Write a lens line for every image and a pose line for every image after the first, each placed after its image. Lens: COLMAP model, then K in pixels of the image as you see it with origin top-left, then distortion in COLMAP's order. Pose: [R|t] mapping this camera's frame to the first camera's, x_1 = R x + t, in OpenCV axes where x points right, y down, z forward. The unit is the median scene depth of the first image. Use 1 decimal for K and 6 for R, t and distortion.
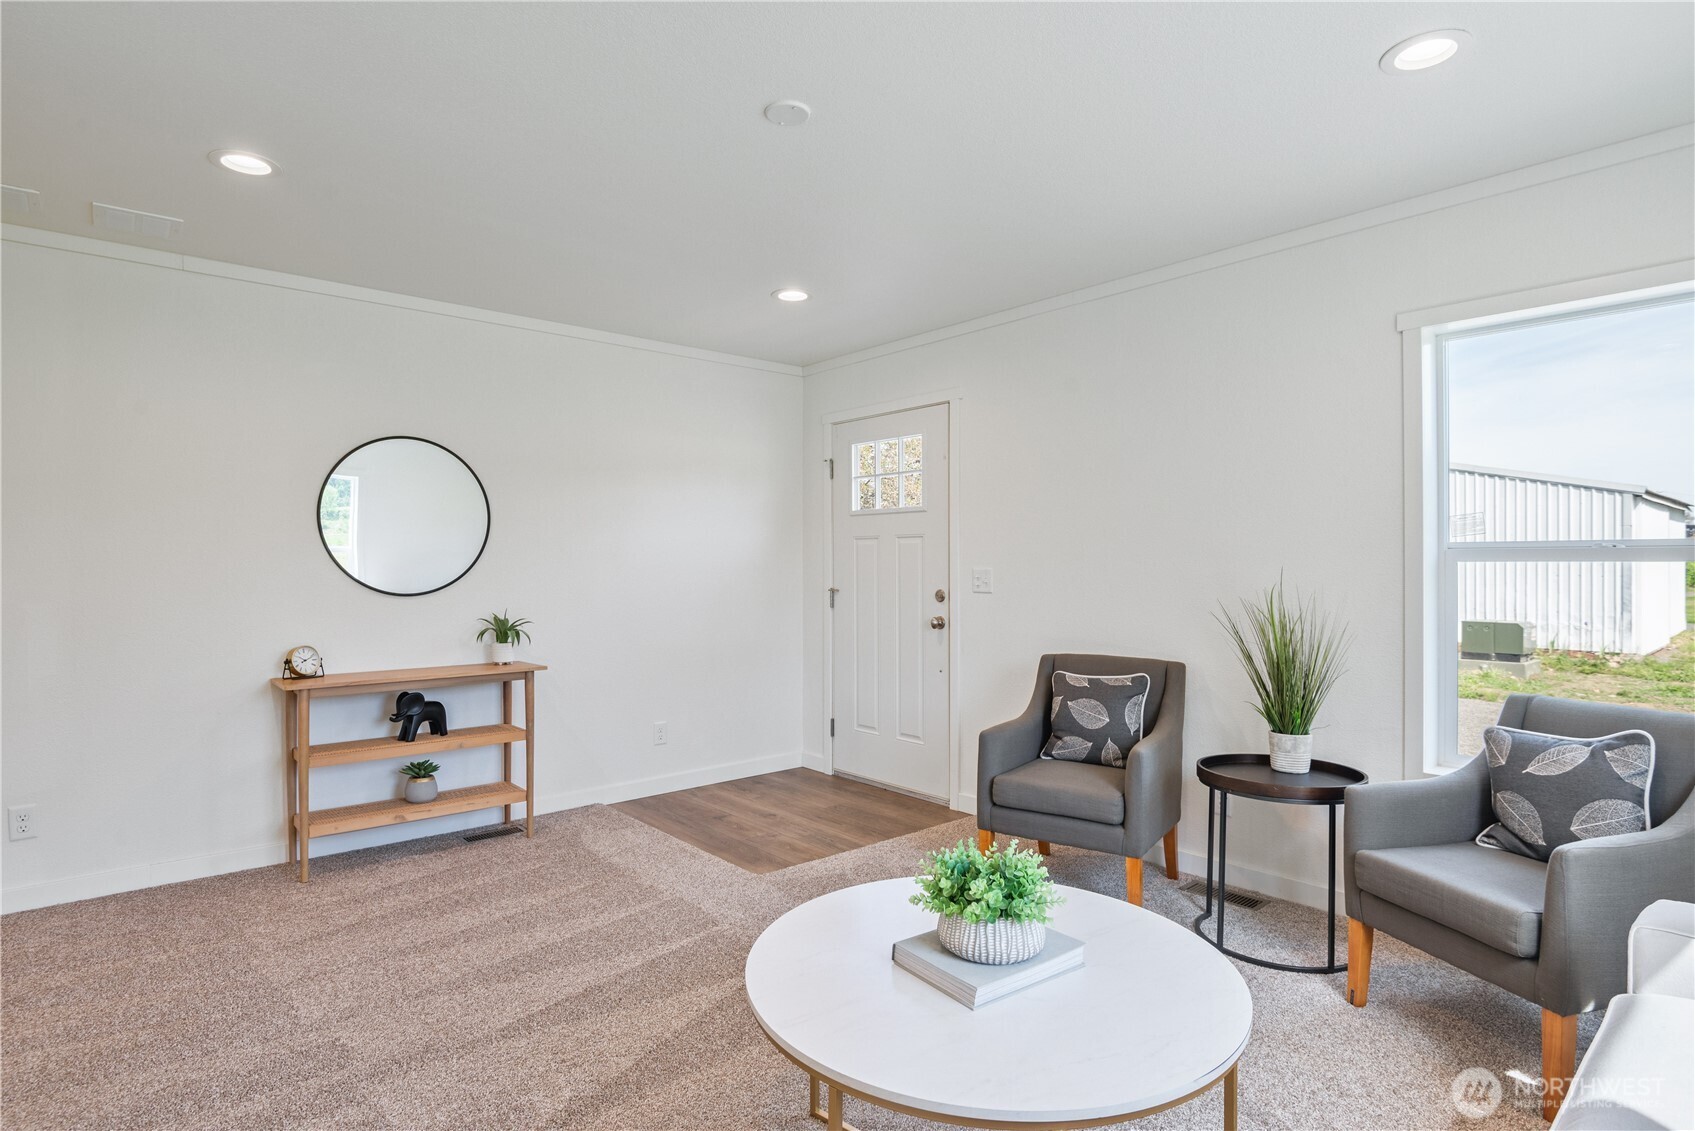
lens RADIAL K [[881.8, 0, 847.5], [0, 881.8, 565.5], [0, 0, 1]] dist [-0.000582, -0.000041]
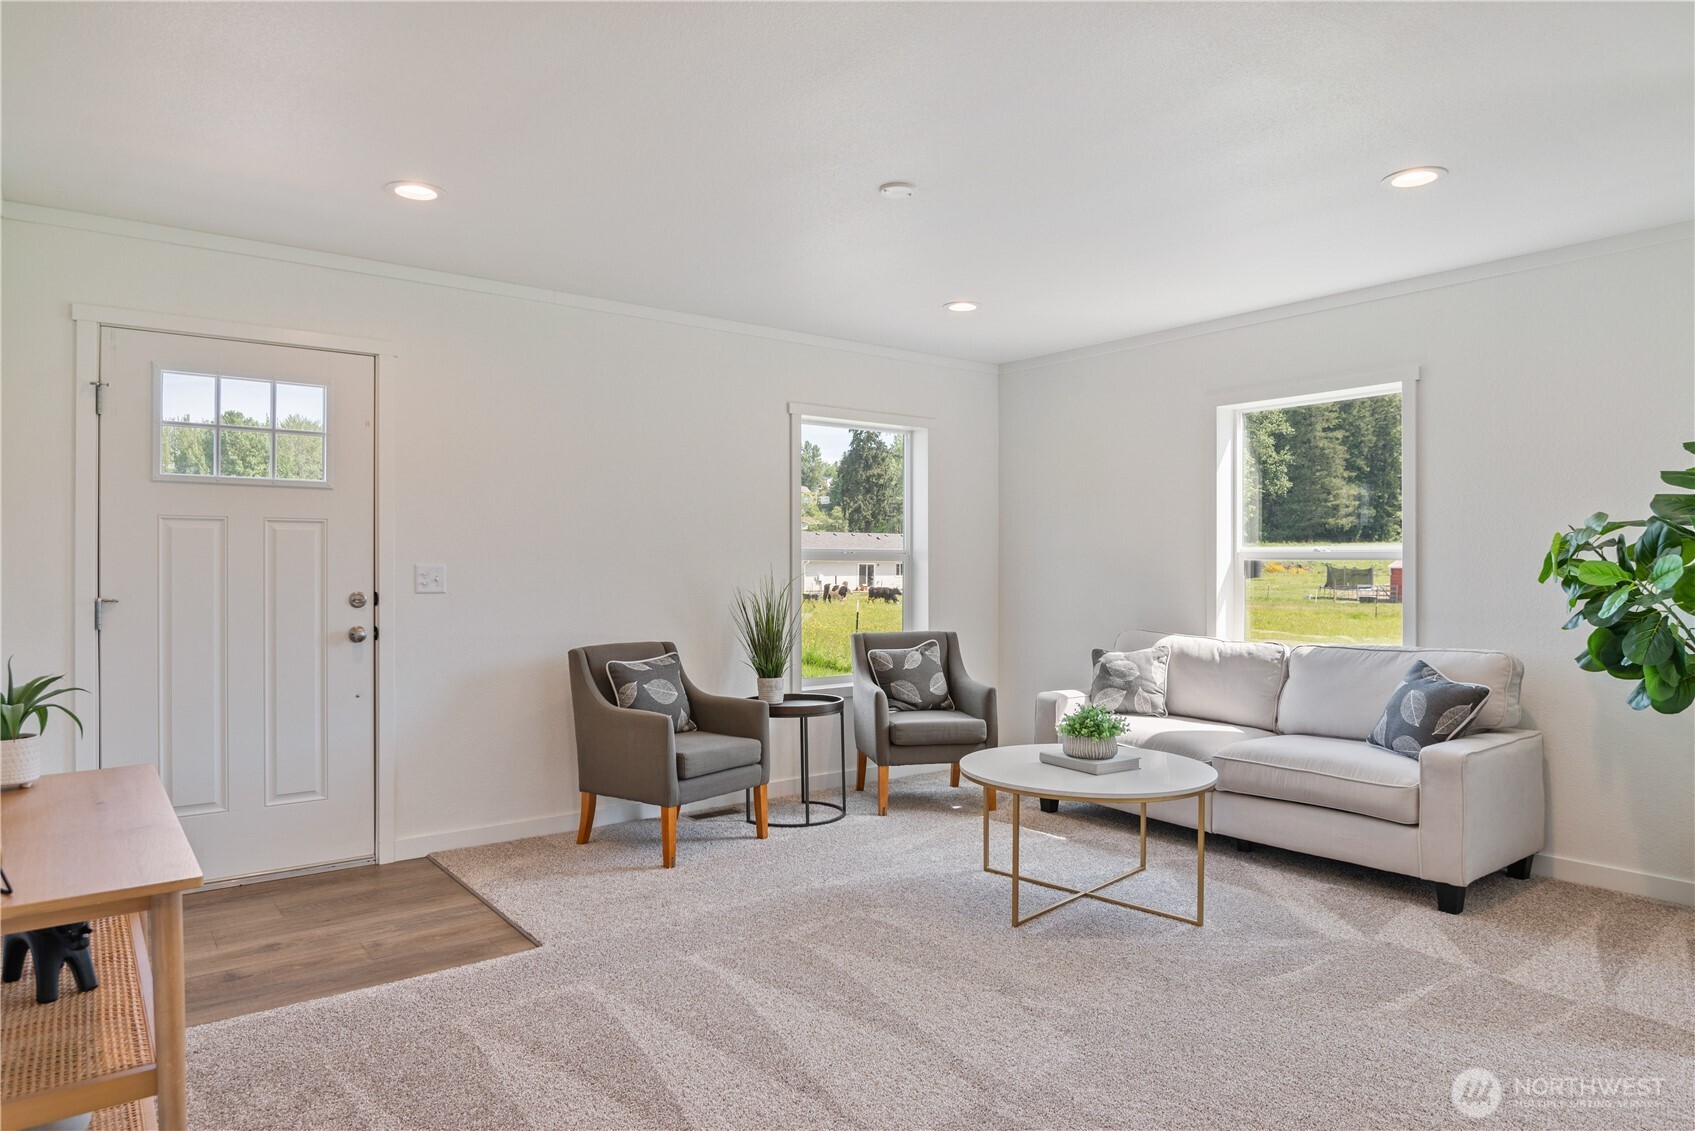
lens RADIAL K [[1022.0, 0, 847.5], [0, 1022.0, 565.5], [0, 0, 1]] dist [-0.004171, -0.001058]
pose [[0.068447, -0.000199, 0.997655, -0.813993], [-0.000139, 1.000000, 0.000209, 0.004067], [-0.997655, -0.000153, 0.068447, 0.534805]]
